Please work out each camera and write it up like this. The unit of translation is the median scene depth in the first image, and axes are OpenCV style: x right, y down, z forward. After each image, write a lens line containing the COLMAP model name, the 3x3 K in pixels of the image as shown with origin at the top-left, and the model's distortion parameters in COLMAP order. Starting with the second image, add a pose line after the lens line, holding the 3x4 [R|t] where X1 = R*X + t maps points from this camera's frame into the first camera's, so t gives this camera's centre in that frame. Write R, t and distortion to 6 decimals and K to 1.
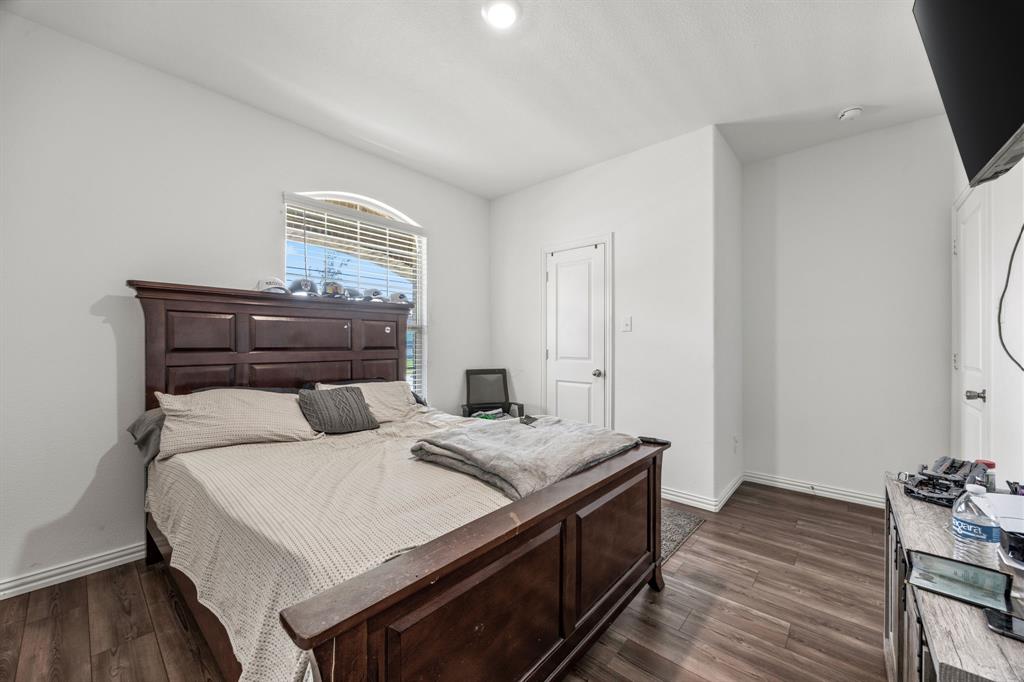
lens RADIAL K [[391.0, 0, 516.1], [0, 391.0, 343.9], [0, 0, 1]] dist [-0.000197, 0.000220]
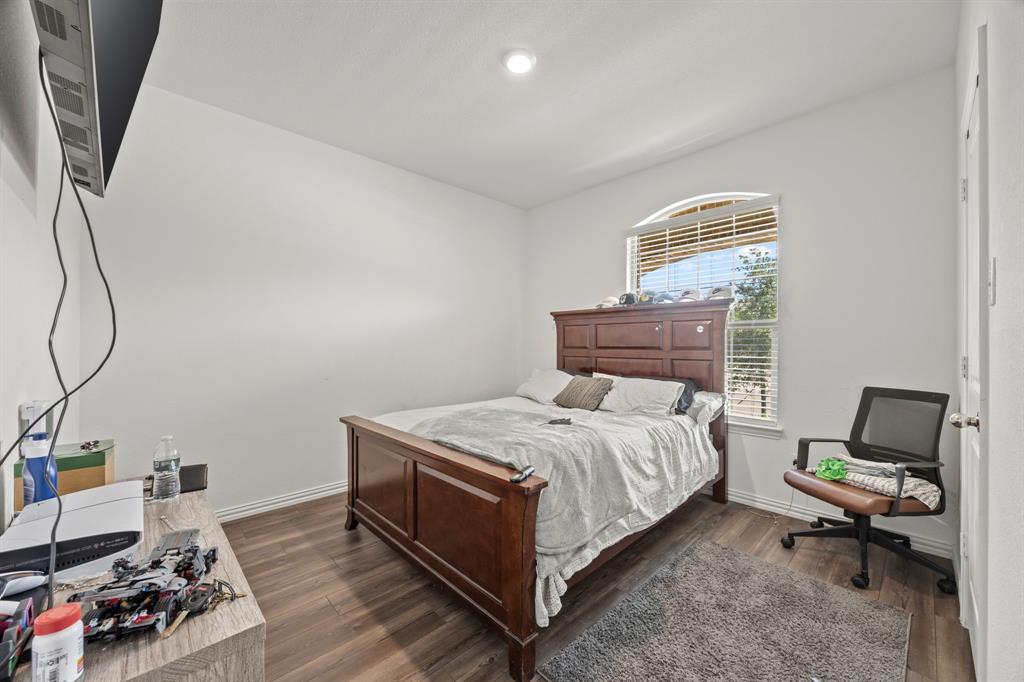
lens RADIAL K [[391.0, 0, 516.1], [0, 391.0, 343.9], [0, 0, 1]] dist [-0.000197, 0.000220]
pose [[-0.083913, -0.004113, -0.996465, 0.701249], [-0.005168, 0.999980, -0.003692, 0.006000], [0.996460, 0.004840, -0.083933, 0.679390]]
